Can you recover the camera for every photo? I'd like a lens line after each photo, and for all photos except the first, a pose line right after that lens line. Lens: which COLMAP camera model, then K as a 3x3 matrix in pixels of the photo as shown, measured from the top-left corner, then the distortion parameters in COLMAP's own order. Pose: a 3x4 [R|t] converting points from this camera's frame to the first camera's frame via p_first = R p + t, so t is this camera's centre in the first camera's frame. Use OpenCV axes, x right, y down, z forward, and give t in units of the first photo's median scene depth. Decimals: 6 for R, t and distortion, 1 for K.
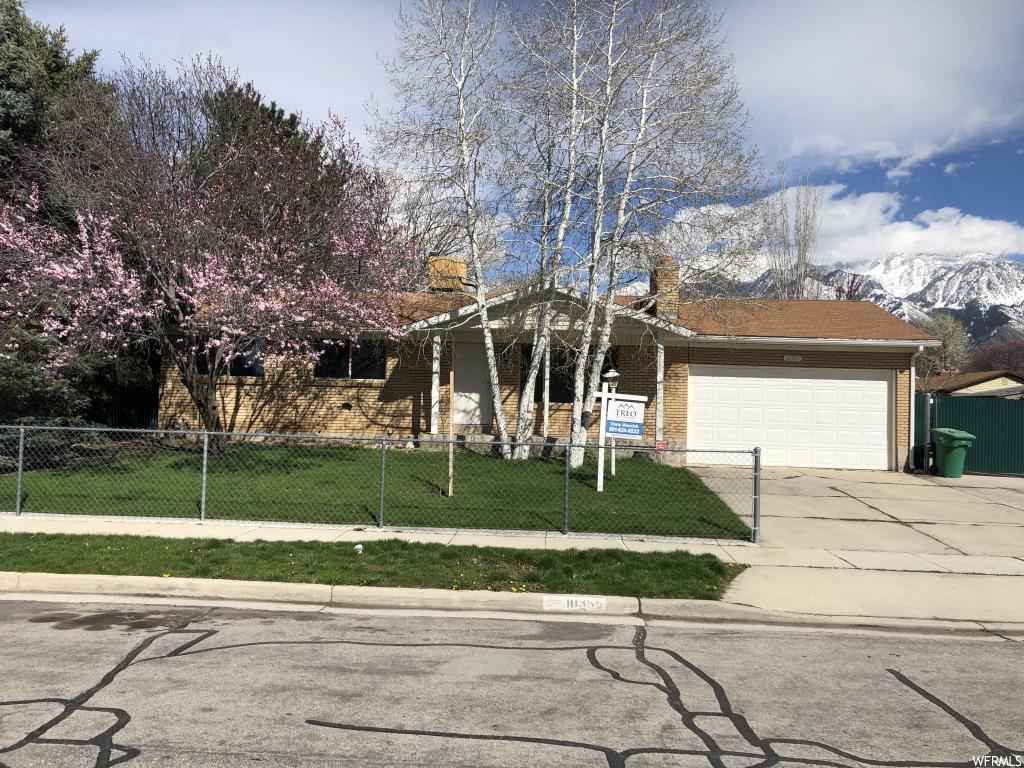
lens RADIAL K [[837.9, 0, 512.1], [0, 837.9, 381.1], [0, 0, 1]] dist [0.051165, -0.028594]
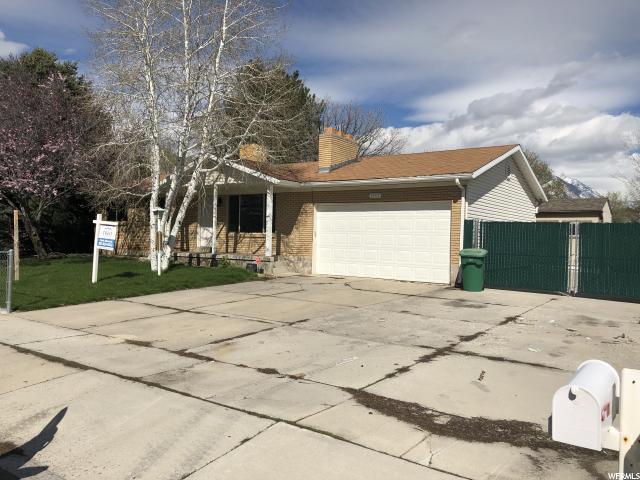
lens RADIAL K [[523.7, 0, 319.5], [0, 523.7, 241.3], [0, 0, 1]] dist [0.051165, -0.028594]
pose [[0.838608, -0.005174, -0.544711, 0.702413], [0.013666, 0.999840, 0.011542, 0.033448], [0.544564, -0.017123, 0.838545, 0.274505]]
